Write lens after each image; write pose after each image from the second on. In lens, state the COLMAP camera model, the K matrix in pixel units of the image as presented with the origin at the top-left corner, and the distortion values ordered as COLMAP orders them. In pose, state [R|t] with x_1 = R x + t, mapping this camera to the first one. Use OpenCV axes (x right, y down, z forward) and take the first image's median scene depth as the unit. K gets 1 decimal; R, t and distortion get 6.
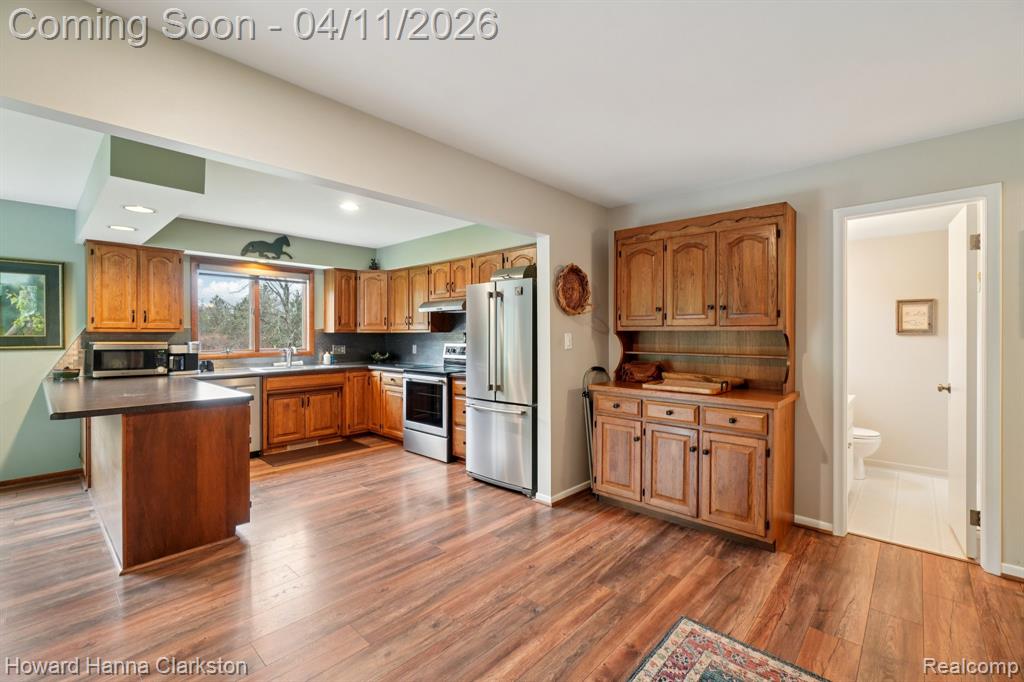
lens RADIAL K [[443.5, 0, 514.5], [0, 443.5, 337.5], [0, 0, 1]] dist [-0.006817, 0.002682]
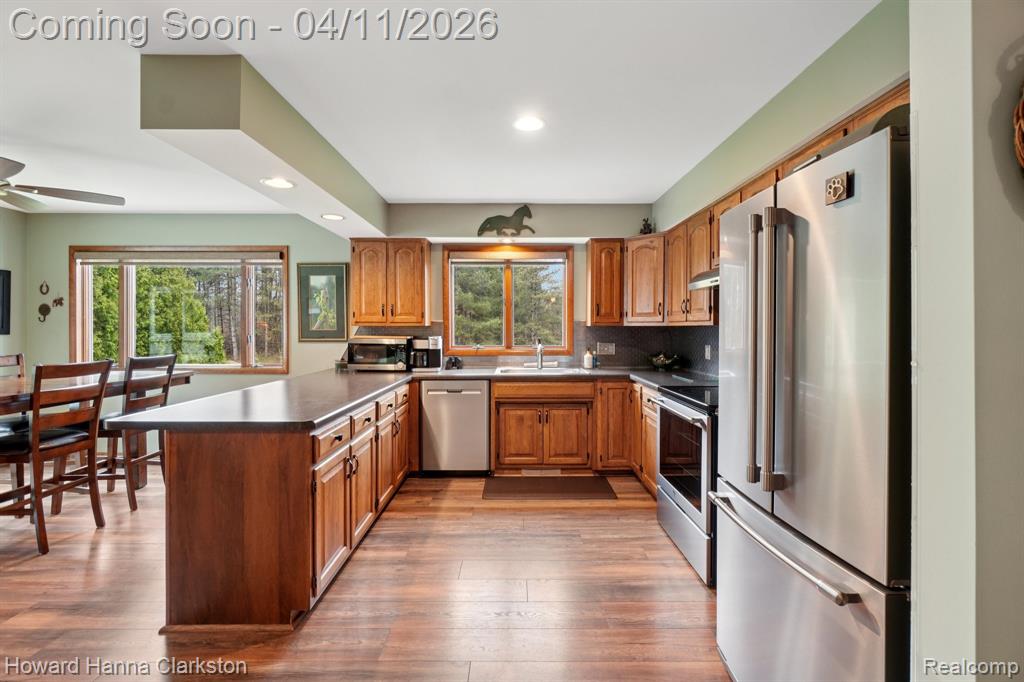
lens RADIAL K [[443.5, 0, 516.3], [0, 443.5, 331.3], [0, 0, 1]] dist [-0.006817, 0.002682]
pose [[0.678878, 0.005606, -0.734230, 0.060604], [-0.005124, 0.999983, 0.002898, -0.004336], [0.734233, 0.001795, 0.678895, 0.461336]]
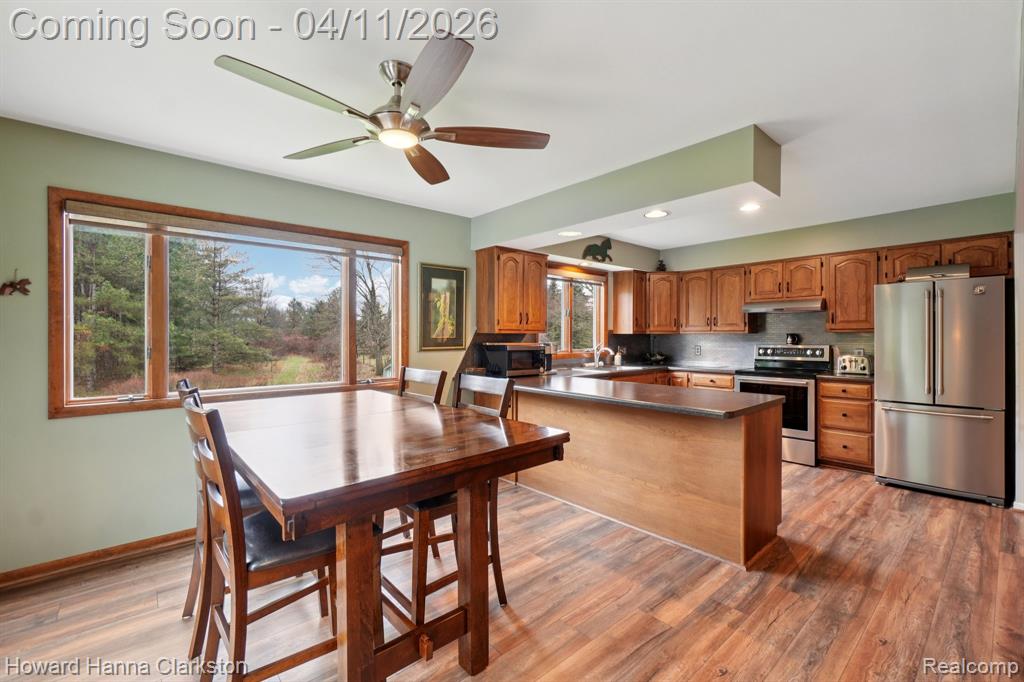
lens RADIAL K [[443.5, 0, 512.9], [0, 443.5, 336.3], [0, 0, 1]] dist [-0.006817, 0.002682]
pose [[0.994787, -0.000922, -0.101970, -0.656844], [0.000411, 0.999987, -0.005031, -0.000346], [0.101974, 0.004963, 0.994775, -0.038473]]
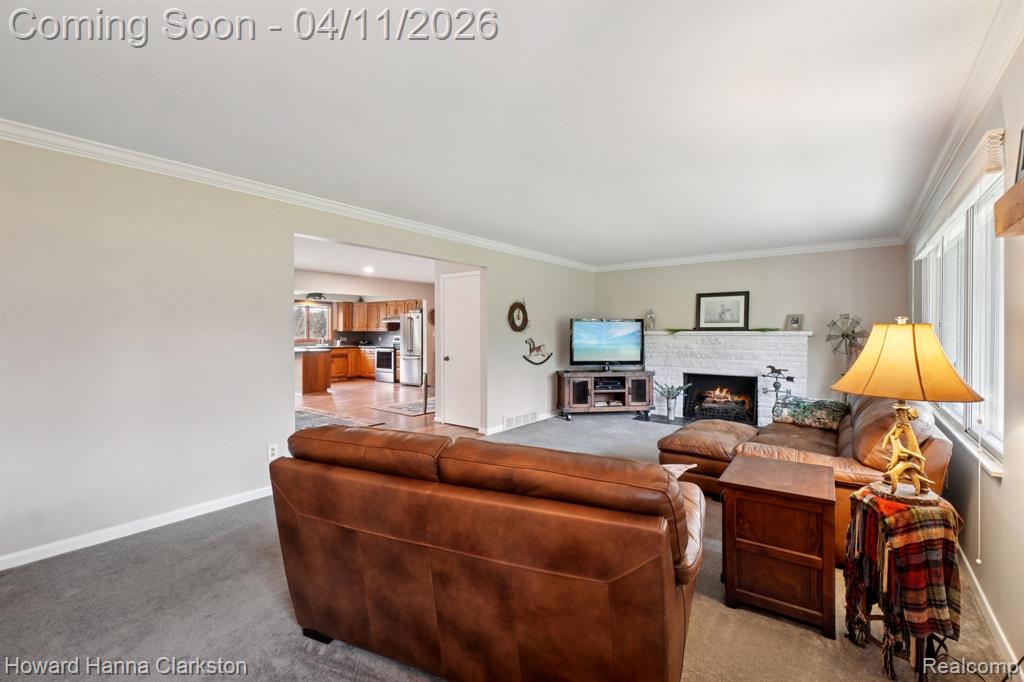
lens RADIAL K [[443.5, 0, 513.7], [0, 443.5, 337.9], [0, 0, 1]] dist [-0.006817, 0.002682]
pose [[0.996531, 0.003302, 0.083151, 0.293696], [-0.003610, 0.999987, 0.003555, 0.013765], [-0.083138, -0.003843, 0.996531, -1.446532]]
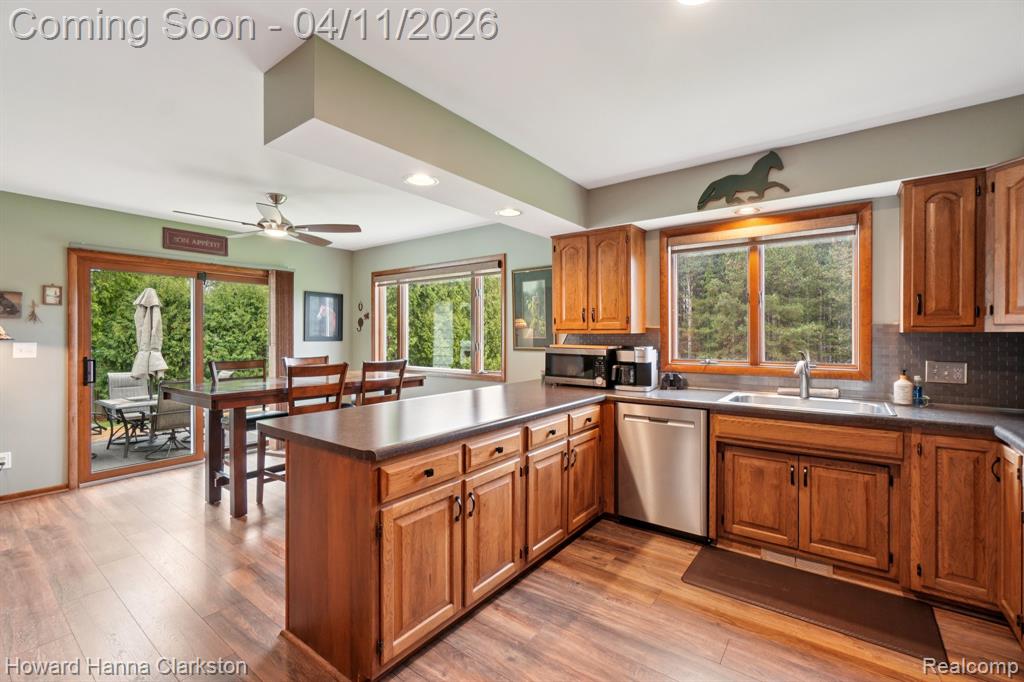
lens RADIAL K [[443.5, 0, 514.2], [0, 443.5, 337.7], [0, 0, 1]] dist [-0.006817, 0.002682]
pose [[0.099422, 0.004841, -0.995034, -0.020373], [-0.006086, 0.999972, 0.004257, -0.006569], [0.995027, 0.005632, 0.099449, 0.662732]]
